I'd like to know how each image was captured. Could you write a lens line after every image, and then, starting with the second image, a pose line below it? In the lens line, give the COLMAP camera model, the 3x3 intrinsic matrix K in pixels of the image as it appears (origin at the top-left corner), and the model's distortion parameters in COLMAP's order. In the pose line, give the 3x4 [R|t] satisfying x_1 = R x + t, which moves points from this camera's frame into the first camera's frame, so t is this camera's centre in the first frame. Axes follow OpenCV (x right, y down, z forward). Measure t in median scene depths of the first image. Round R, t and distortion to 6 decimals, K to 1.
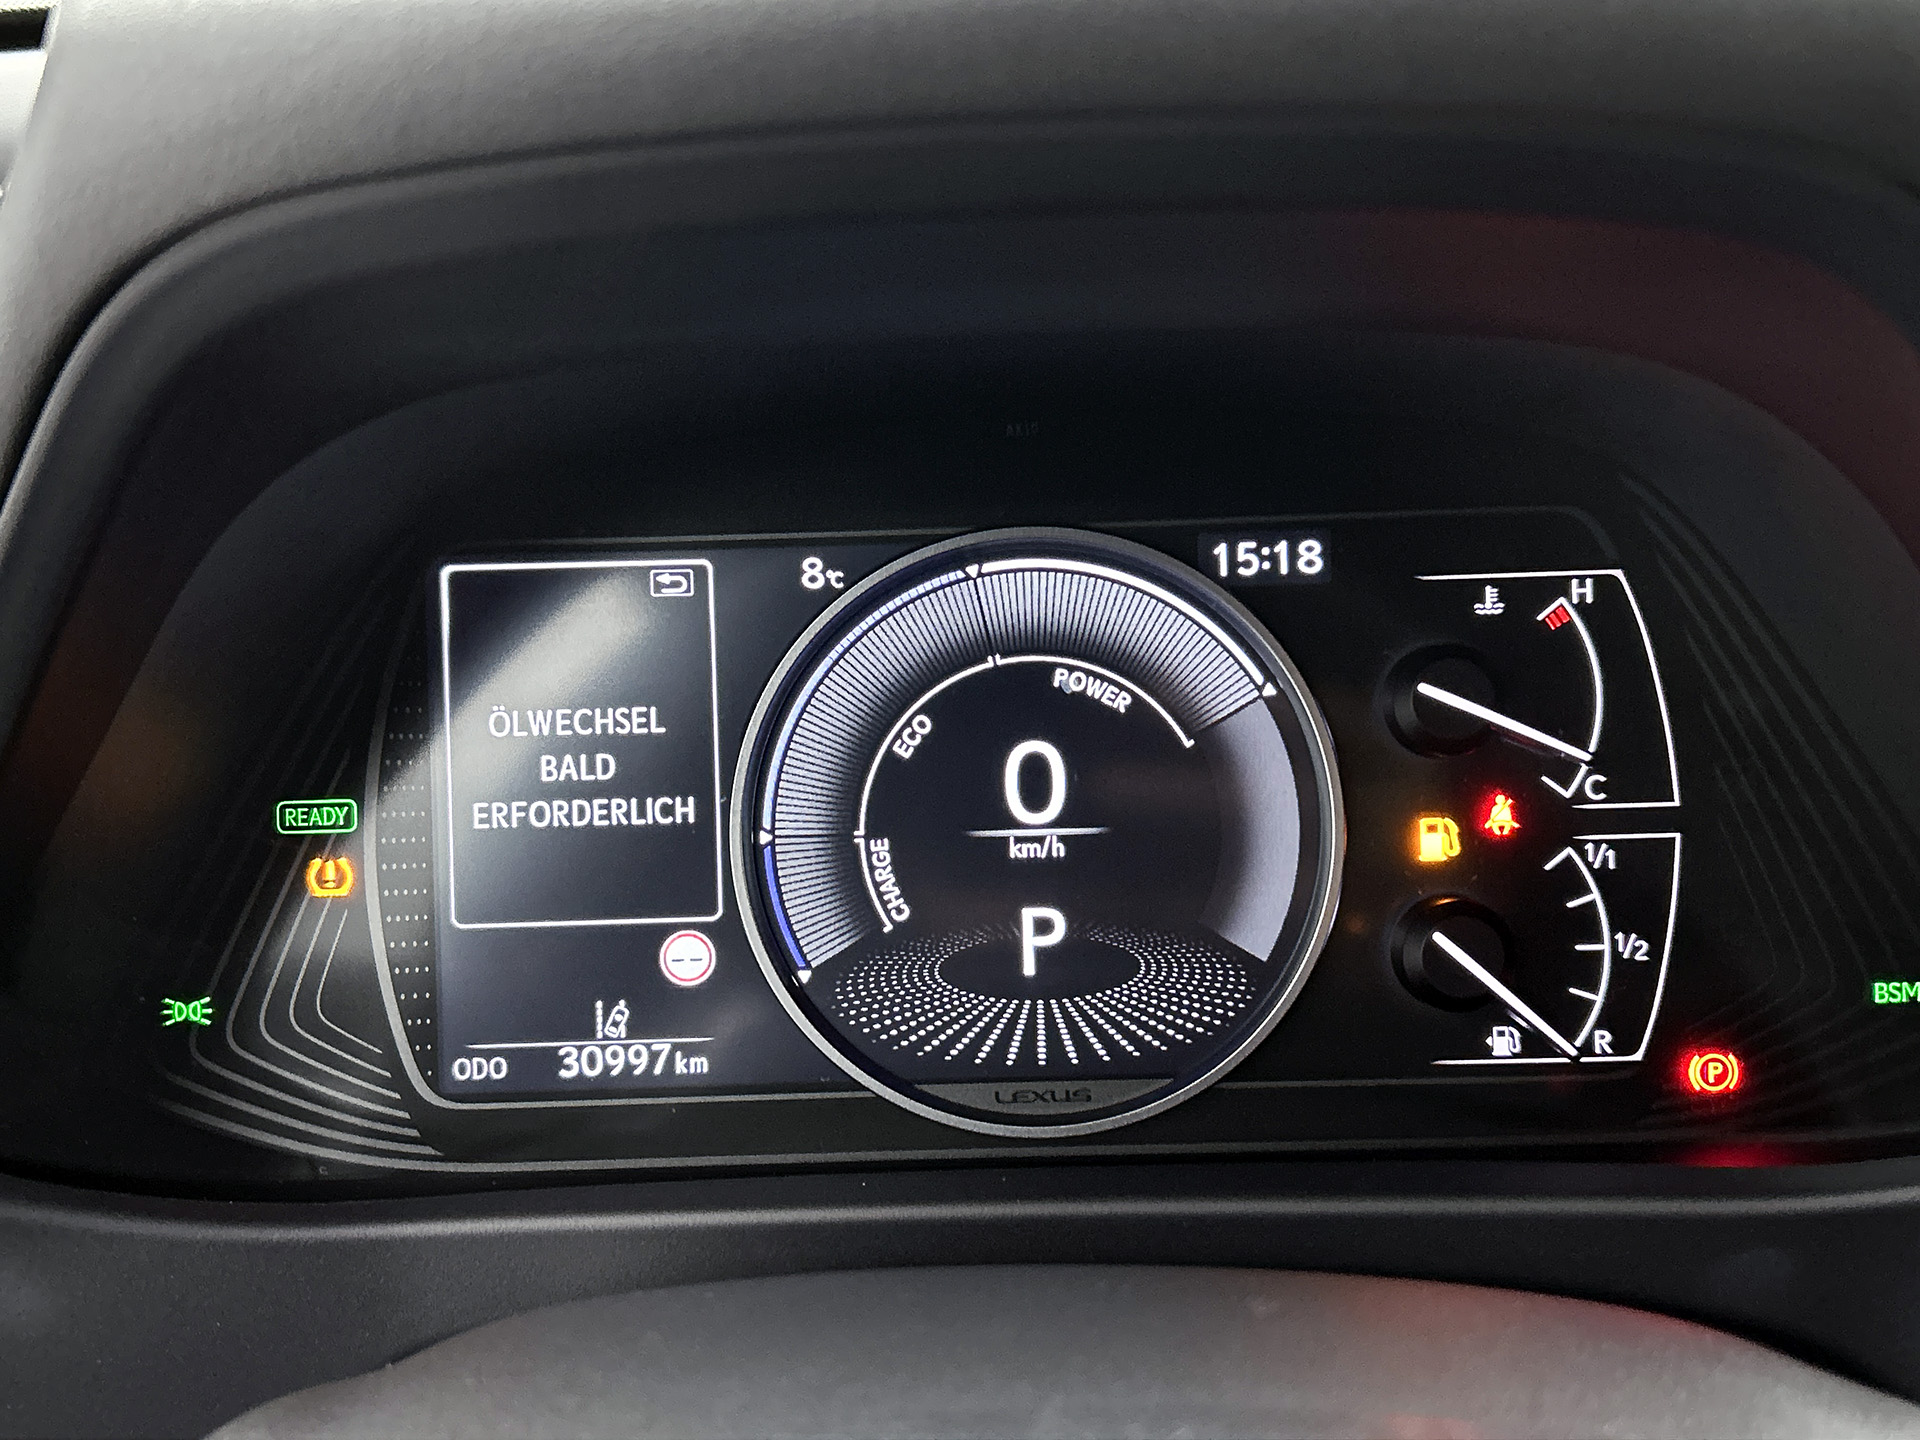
lens RADIAL K [[1953.2, 0, 953.1], [0, 1953.2, 729.8], [0, 0, 1]] dist [0.101065, -0.264830]
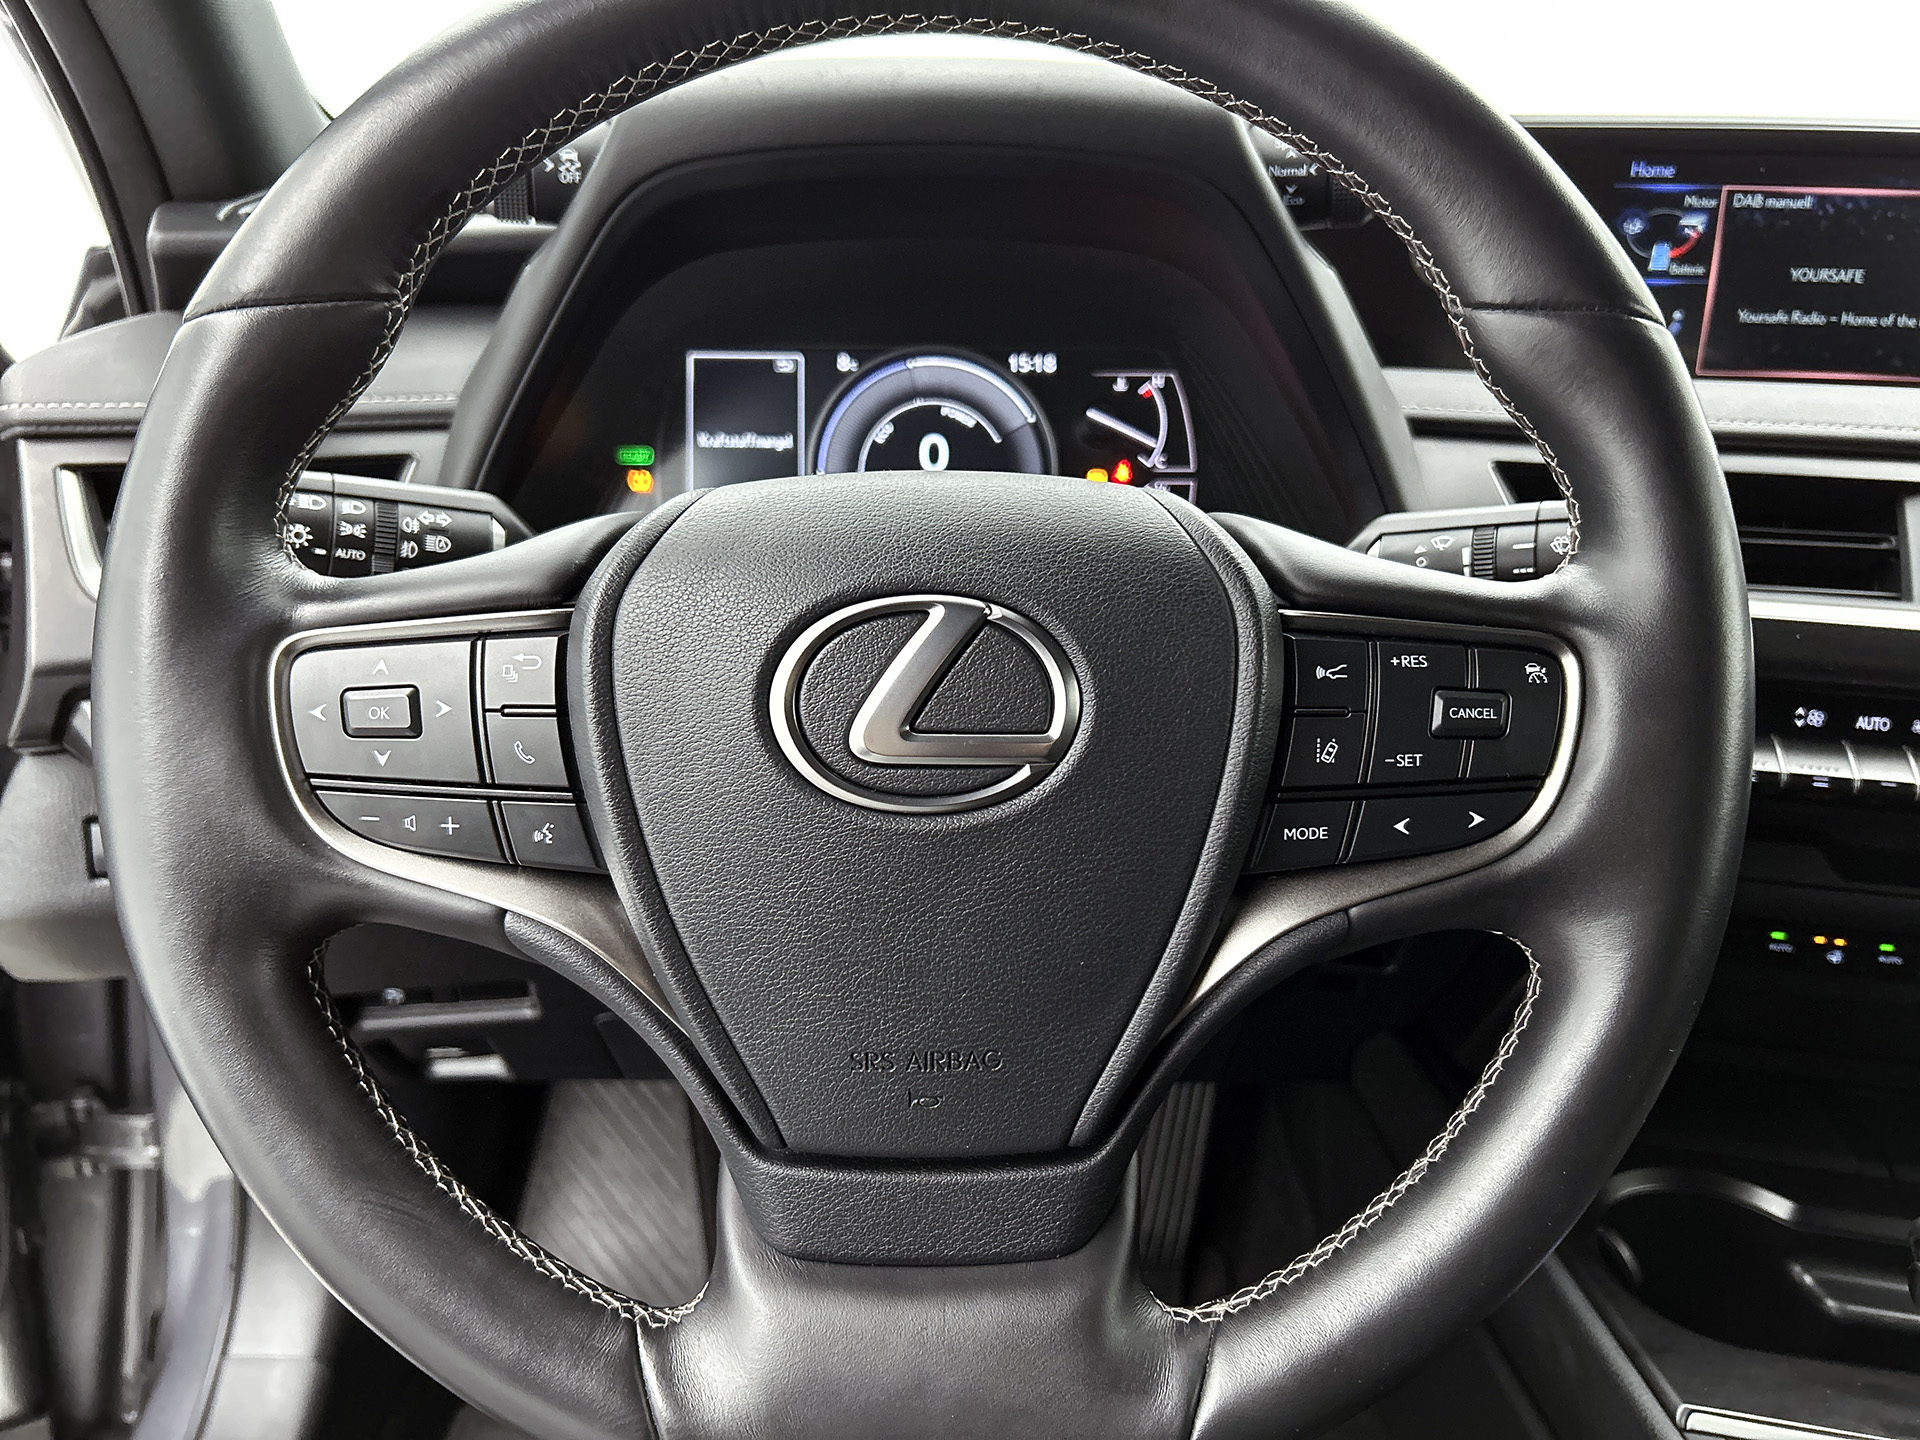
lens RADIAL K [[1450.8, 0, 977.9], [0, 1450.8, 715.7], [0, 0, 1]] dist [0.059478, -0.084794]
pose [[0.998439, 0.037428, 0.041463, 0.034602], [-0.037307, 0.999297, -0.003682, 0.359142], [-0.041572, 0.002129, 0.999133, -0.804879]]
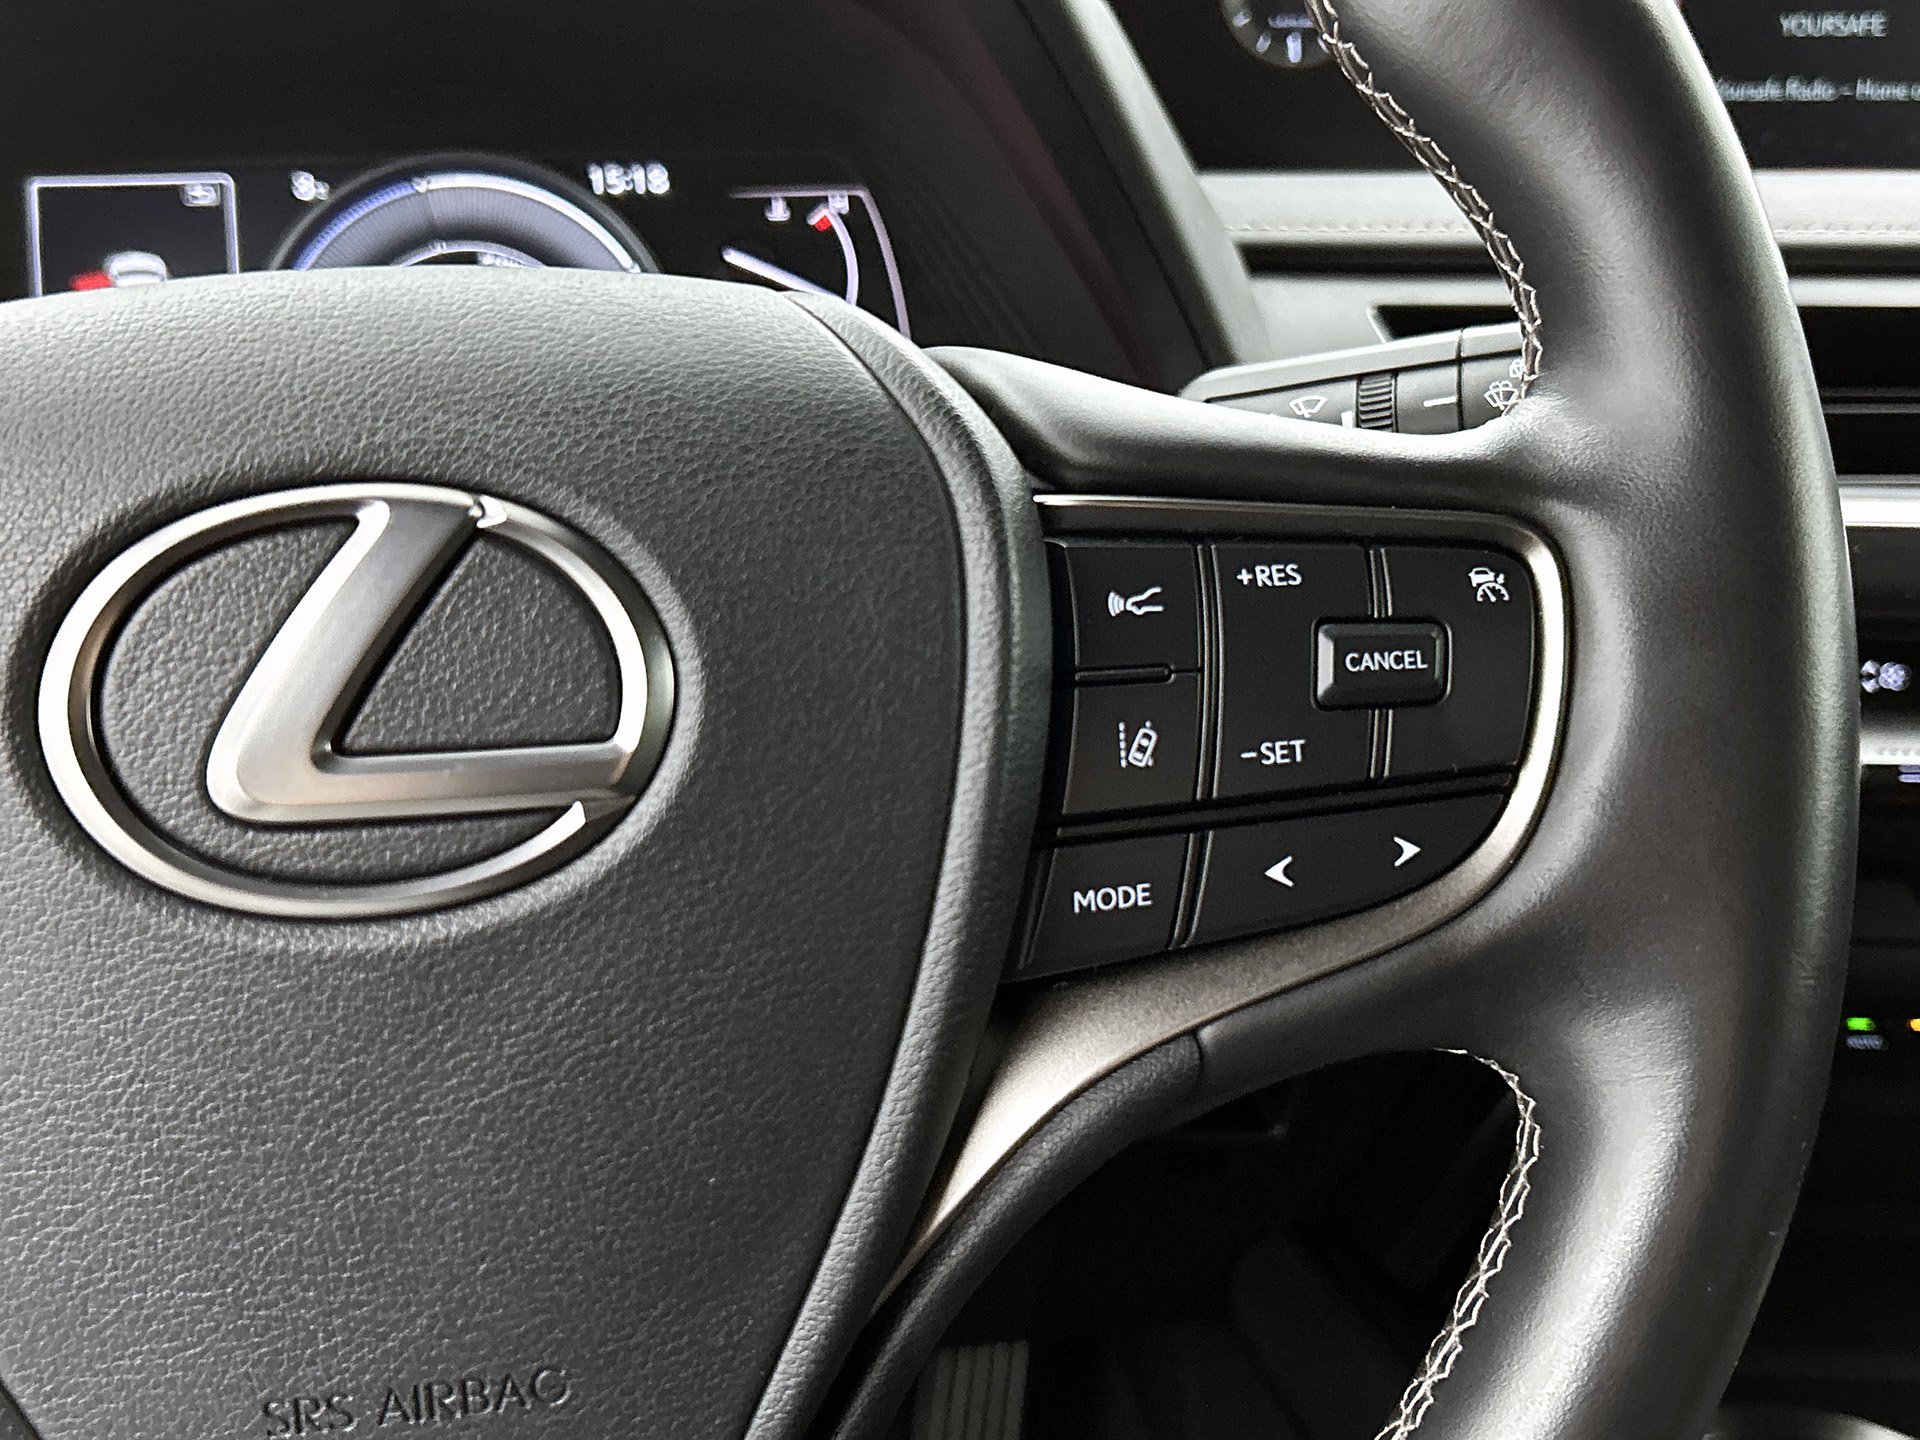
lens RADIAL K [[2114.4, 0, 960.0], [0, 2114.4, 720.0], [0, 0, 1]] dist [0.196203, -0.552482]
pose [[0.982996, -0.026352, 0.181728, 0.102673], [0.034559, 0.998514, -0.042140, 0.391881], [-0.180347, 0.047704, 0.982446, -0.597997]]
